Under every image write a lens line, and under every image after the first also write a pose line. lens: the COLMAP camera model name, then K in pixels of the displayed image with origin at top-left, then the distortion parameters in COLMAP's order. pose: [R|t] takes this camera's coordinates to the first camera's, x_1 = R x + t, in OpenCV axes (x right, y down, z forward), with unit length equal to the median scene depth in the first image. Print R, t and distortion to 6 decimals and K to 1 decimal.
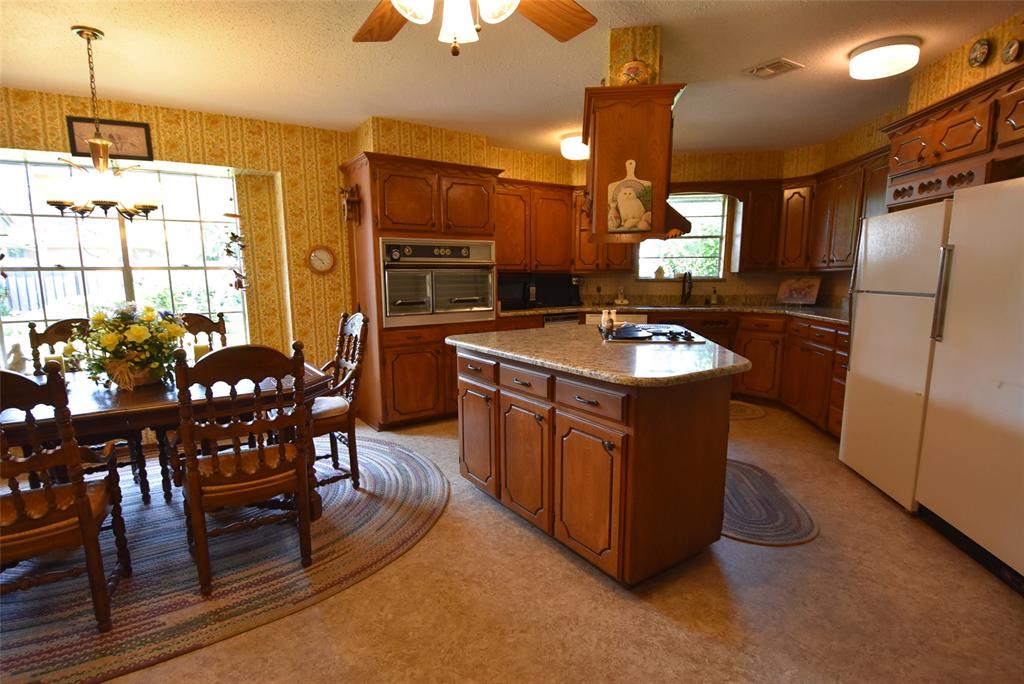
lens RADIAL K [[508.1, 0, 507.7], [0, 508.1, 355.1], [0, 0, 1]] dist [0.009388, -0.020312]
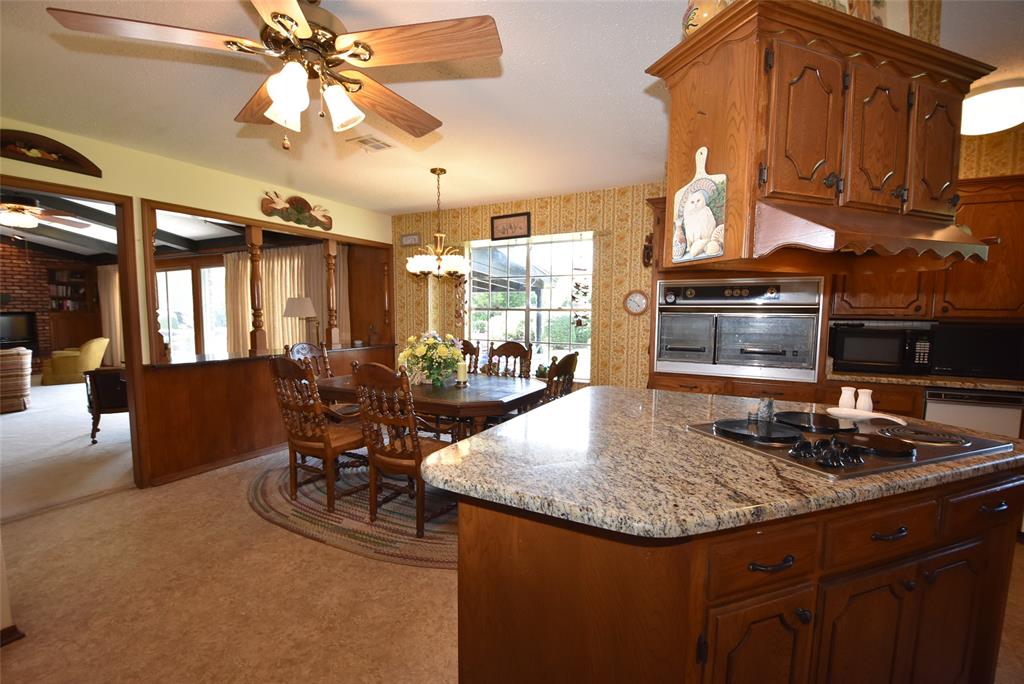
lens RADIAL K [[452.1, 0, 506.2], [0, 452.1, 352.9], [0, 0, 1]] dist [0.006058, -0.017292]
pose [[0.451673, 0.091778, -0.887451, 0.498147], [-0.152955, 0.987934, 0.024323, -0.084076], [0.878975, 0.124754, 0.460261, 0.430637]]
